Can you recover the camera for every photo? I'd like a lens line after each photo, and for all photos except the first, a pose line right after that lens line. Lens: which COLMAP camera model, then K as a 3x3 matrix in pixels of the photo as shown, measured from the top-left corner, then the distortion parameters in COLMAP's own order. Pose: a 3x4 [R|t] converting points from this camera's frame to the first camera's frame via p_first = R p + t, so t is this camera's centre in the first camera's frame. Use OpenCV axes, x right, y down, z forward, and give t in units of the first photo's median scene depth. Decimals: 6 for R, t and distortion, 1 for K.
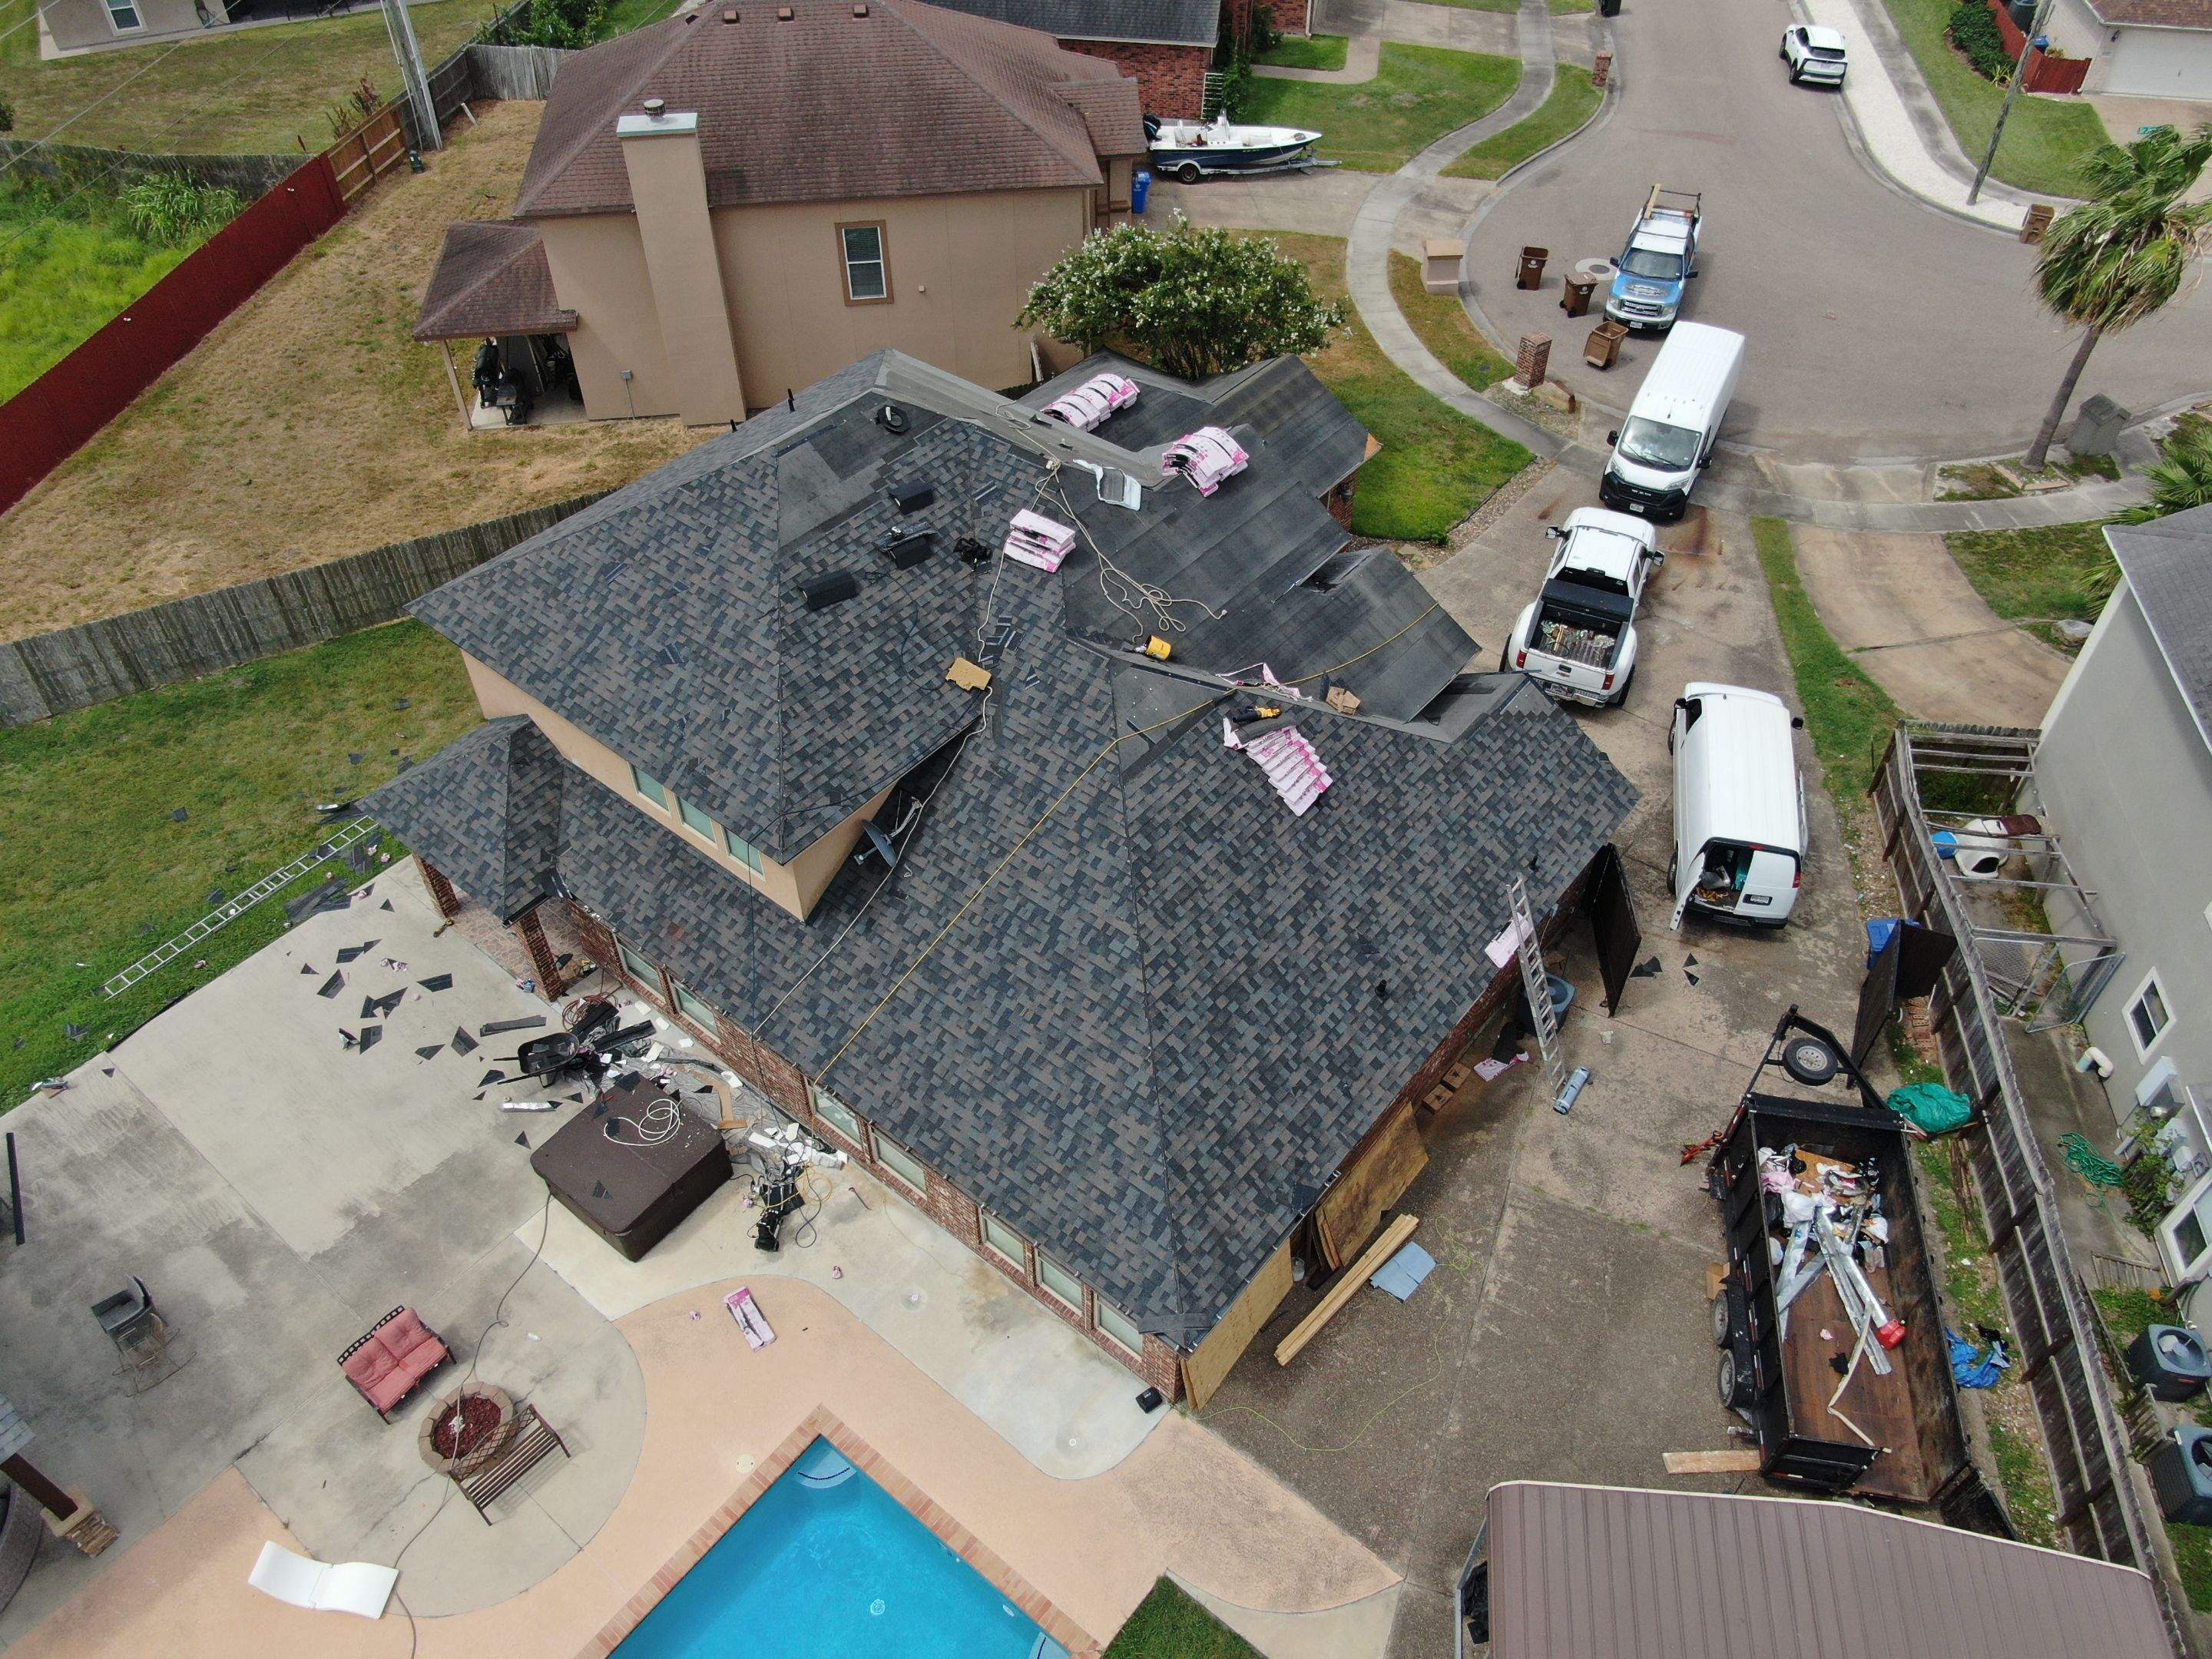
lens RADIAL K [[1595.8, 0, 1108.2], [0, 1595.8, 824.3], [0, 0, 1]] dist [-0.019597, 0.010550]
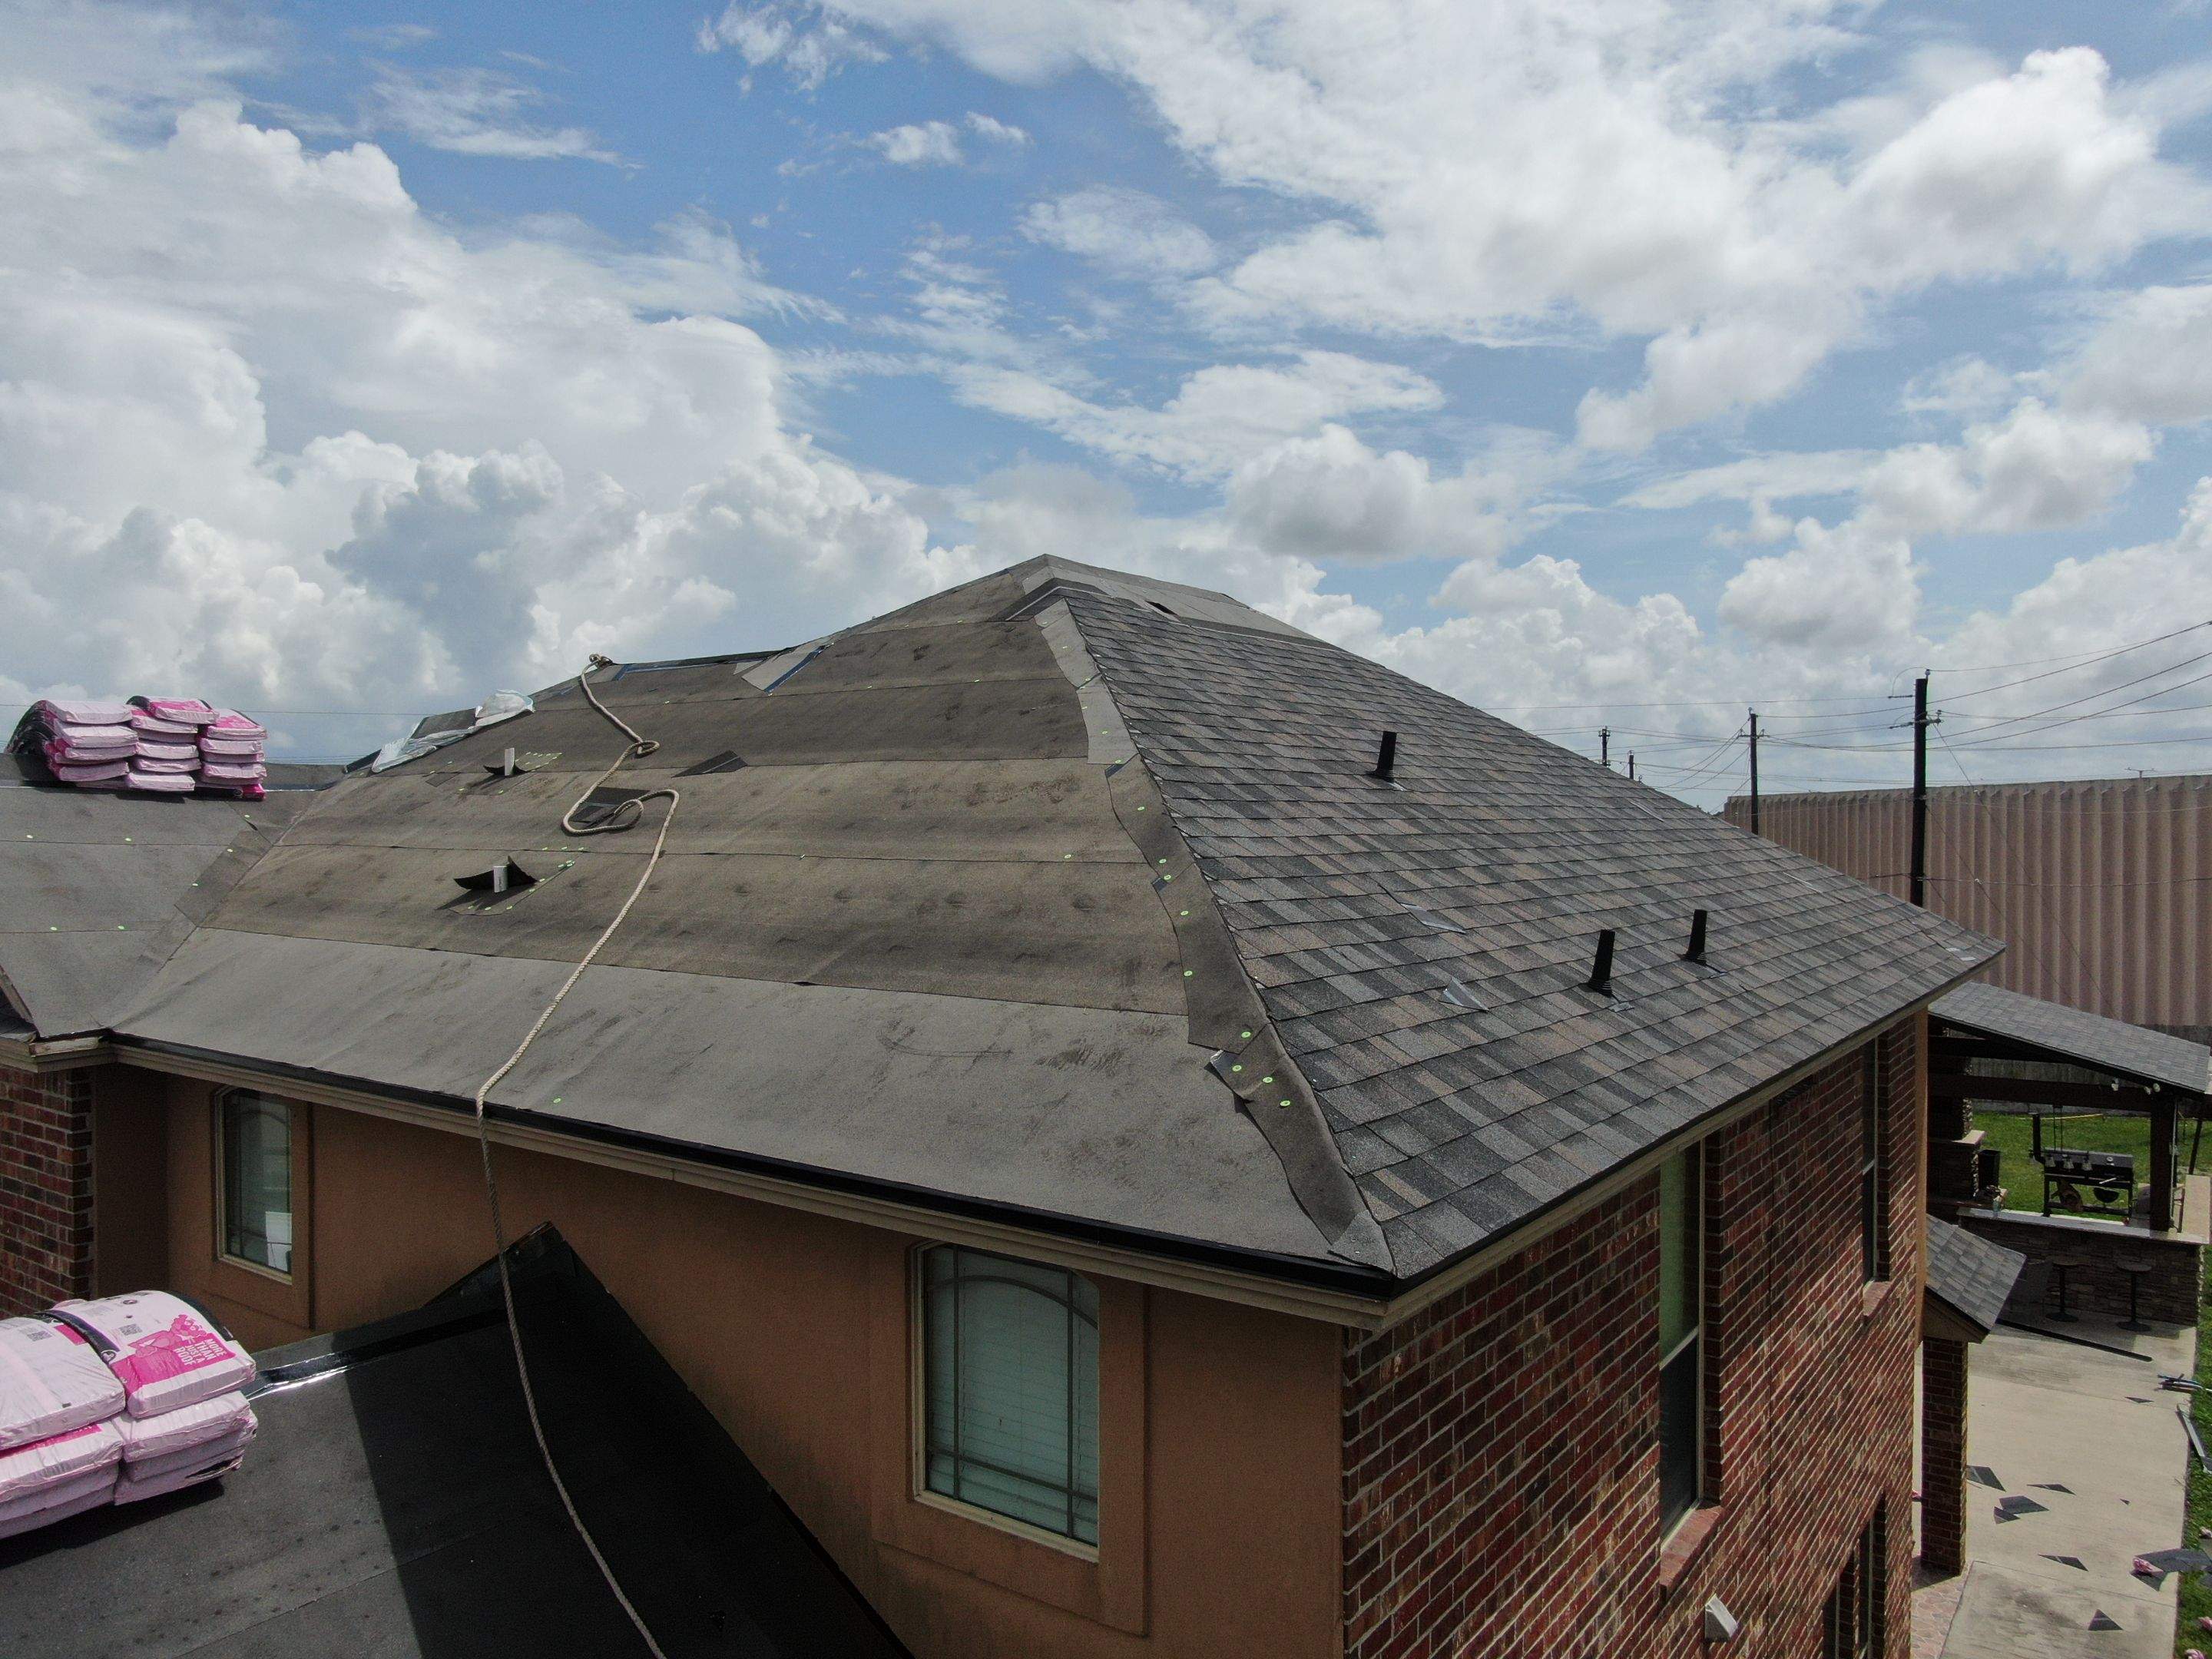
lens RADIAL K [[1595.8, 0, 1104.5], [0, 1595.8, 827.4], [0, 0, 1]] dist [-0.019597, 0.010550]
pose [[-0.998290, -0.004331, -0.058302, -0.152162], [-0.044441, 0.704172, 0.708638, -0.538222], [0.037985, 0.710017, -0.703160, 1.421715]]
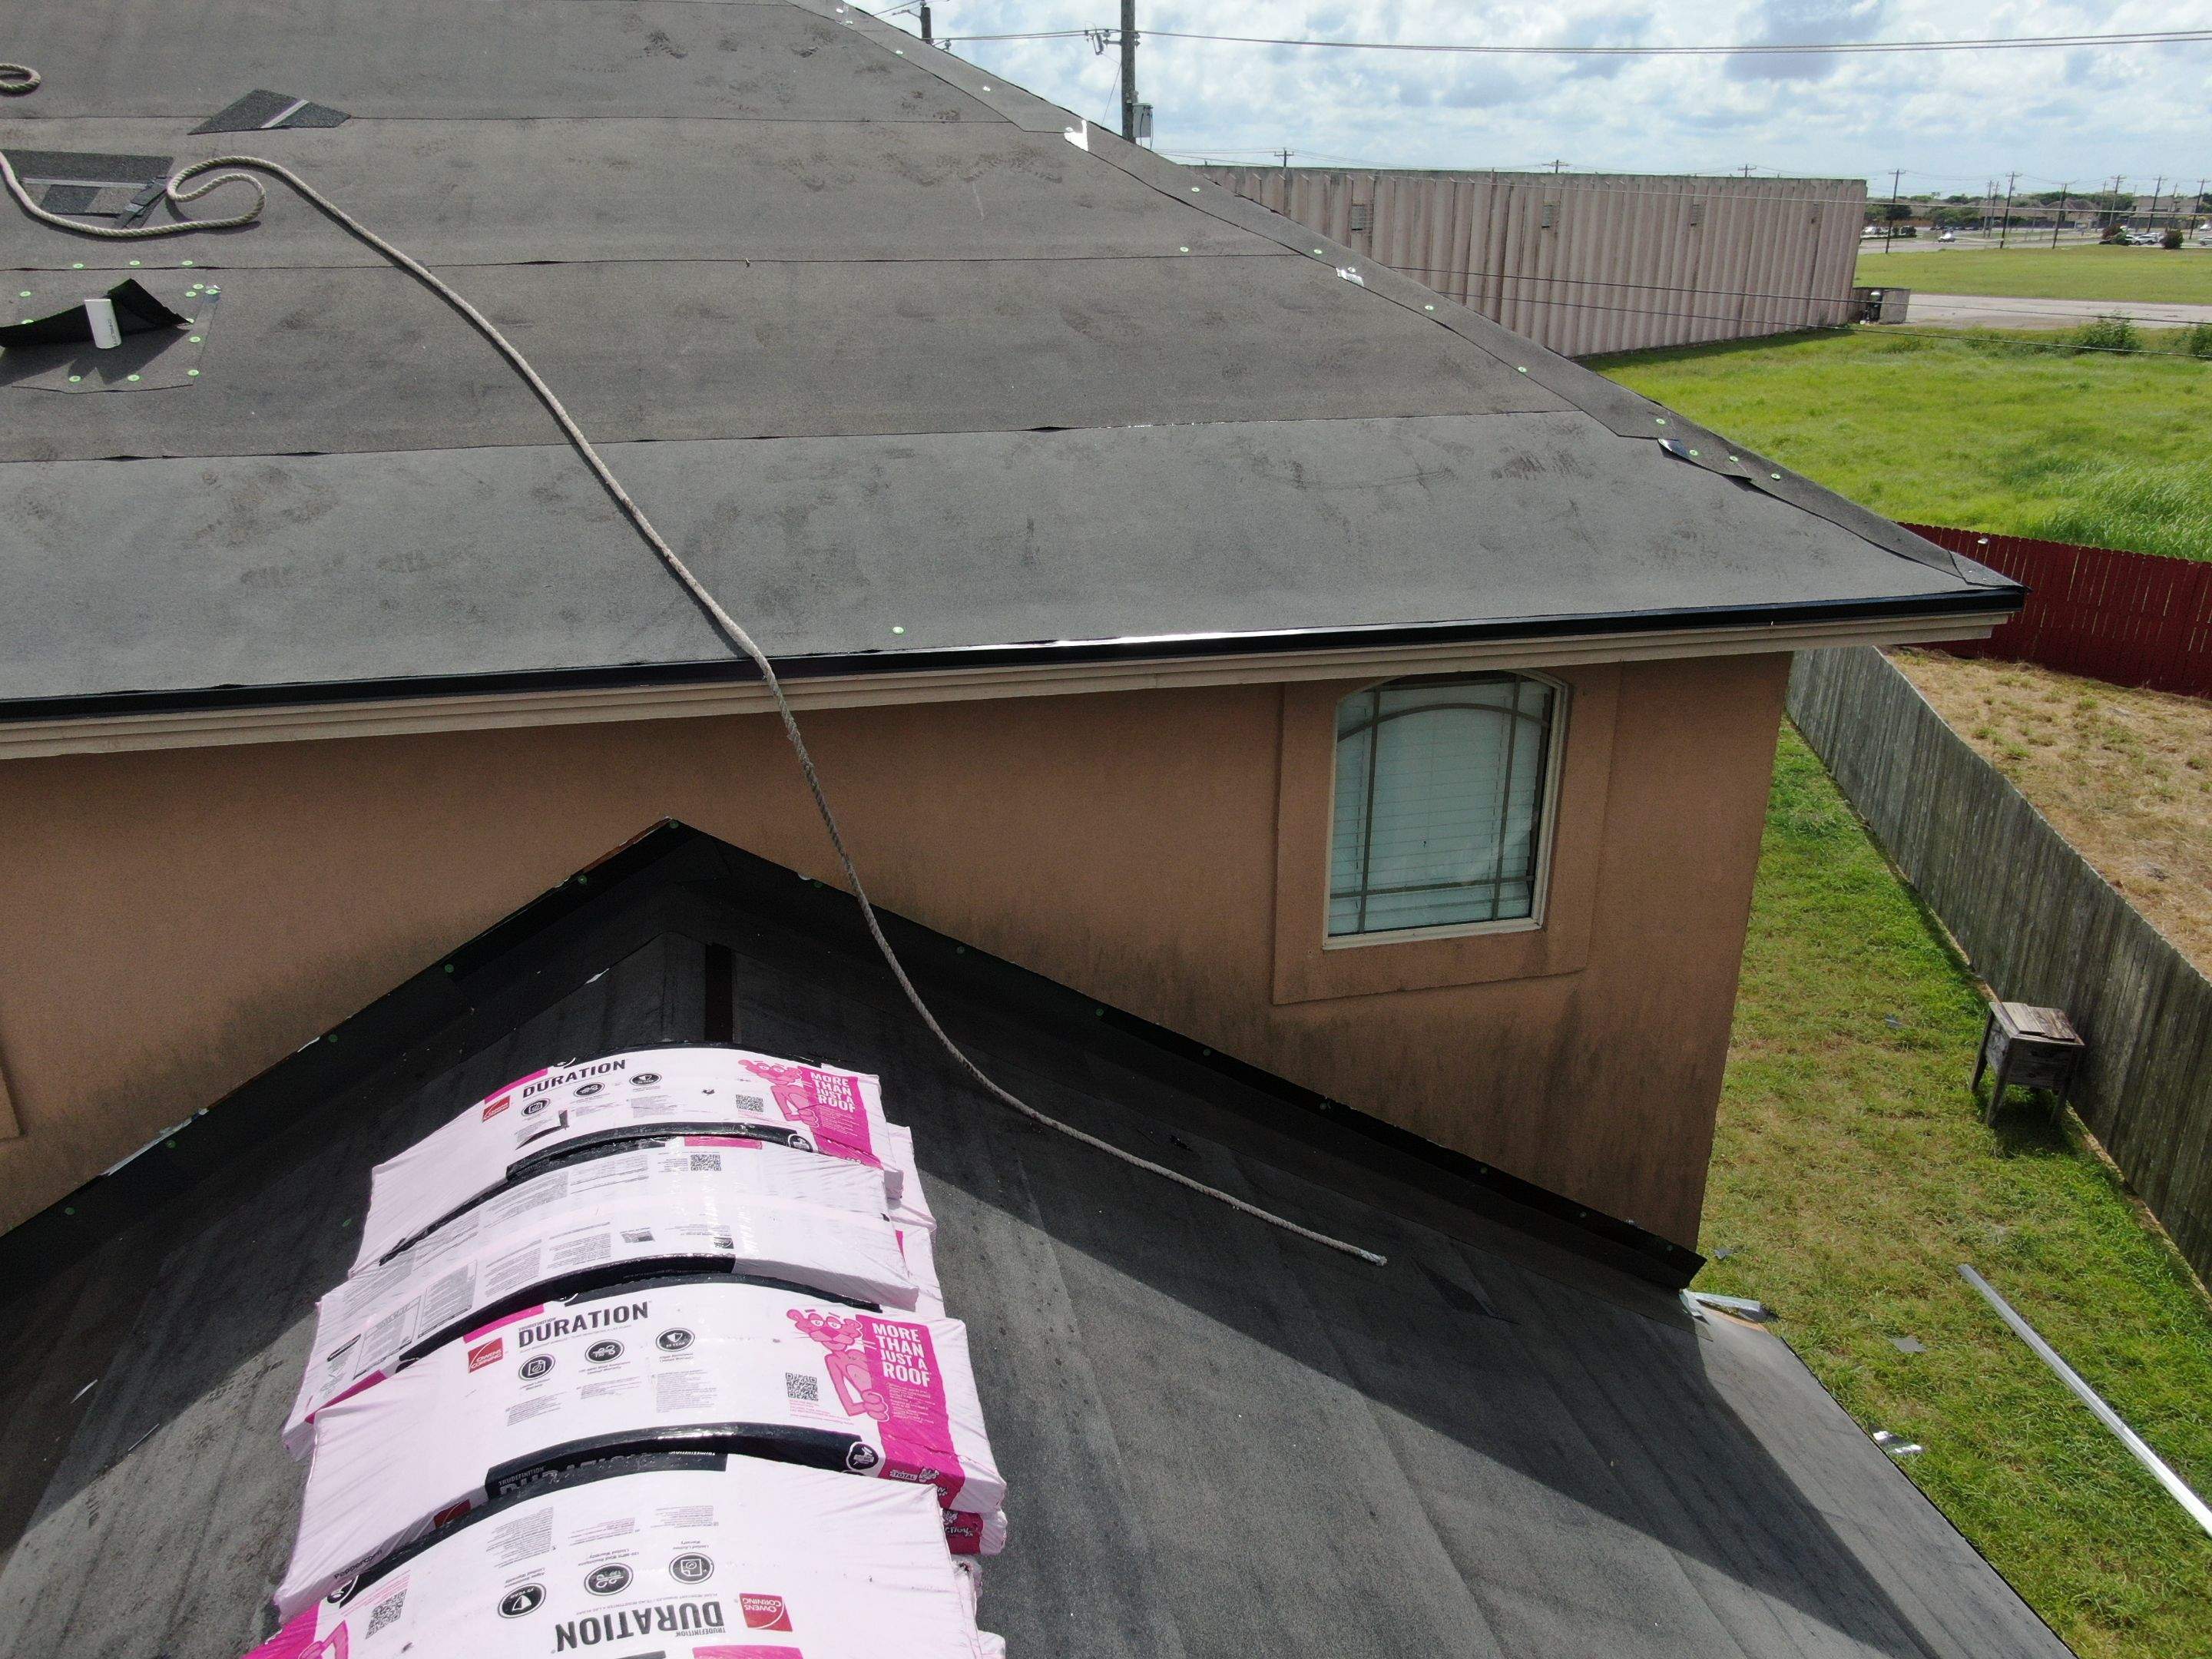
lens RADIAL K [[1595.8, 0, 1107.4], [0, 1595.8, 823.9], [0, 0, 1]] dist [-0.019597, 0.010550]
pose [[-0.618769, 0.283262, -0.732726, 0.023459], [-0.554327, 0.503471, 0.662751, -0.454378], [0.556638, 0.816260, -0.154513, 1.338953]]
